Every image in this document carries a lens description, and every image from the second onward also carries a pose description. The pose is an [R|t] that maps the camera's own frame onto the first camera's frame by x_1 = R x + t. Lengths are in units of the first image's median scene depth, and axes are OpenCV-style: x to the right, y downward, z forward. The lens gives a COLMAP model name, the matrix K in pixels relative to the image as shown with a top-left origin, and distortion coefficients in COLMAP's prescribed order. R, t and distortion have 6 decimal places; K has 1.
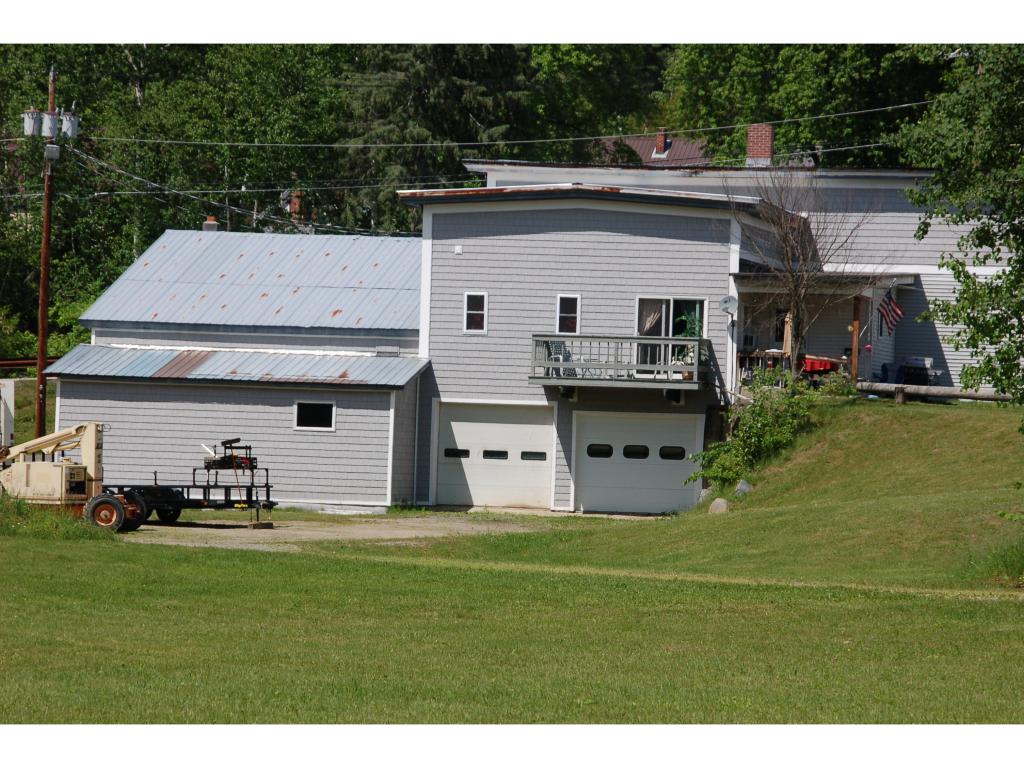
lens RADIAL K [[4912.2, 0, 512.0], [0, 4912.2, 384.0], [0, 0, 1]] dist [1.080470, -4.211604]
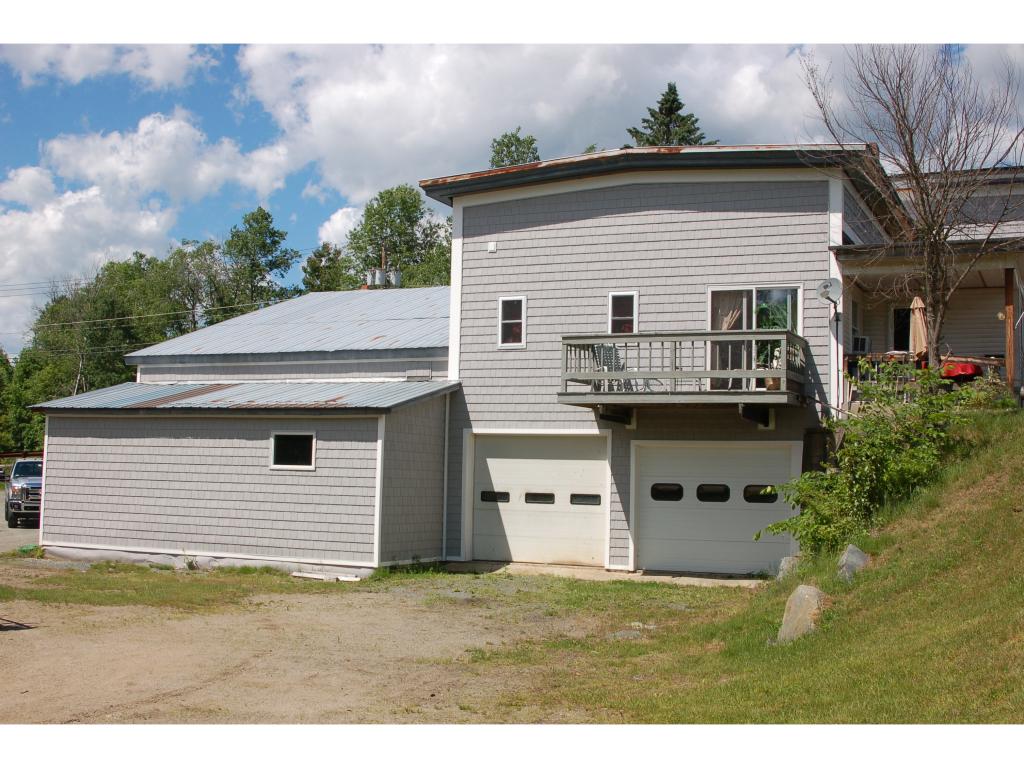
lens RADIAL K [[1253.9, 0, 511.2], [0, 1253.9, 415.0], [0, 0, 1]] dist [-0.164849, 0.100151]
pose [[0.973794, -0.022963, -0.226270, 0.038878], [0.012549, 0.998799, -0.047359, 0.010543], [0.227086, 0.043278, 0.972913, 0.805947]]
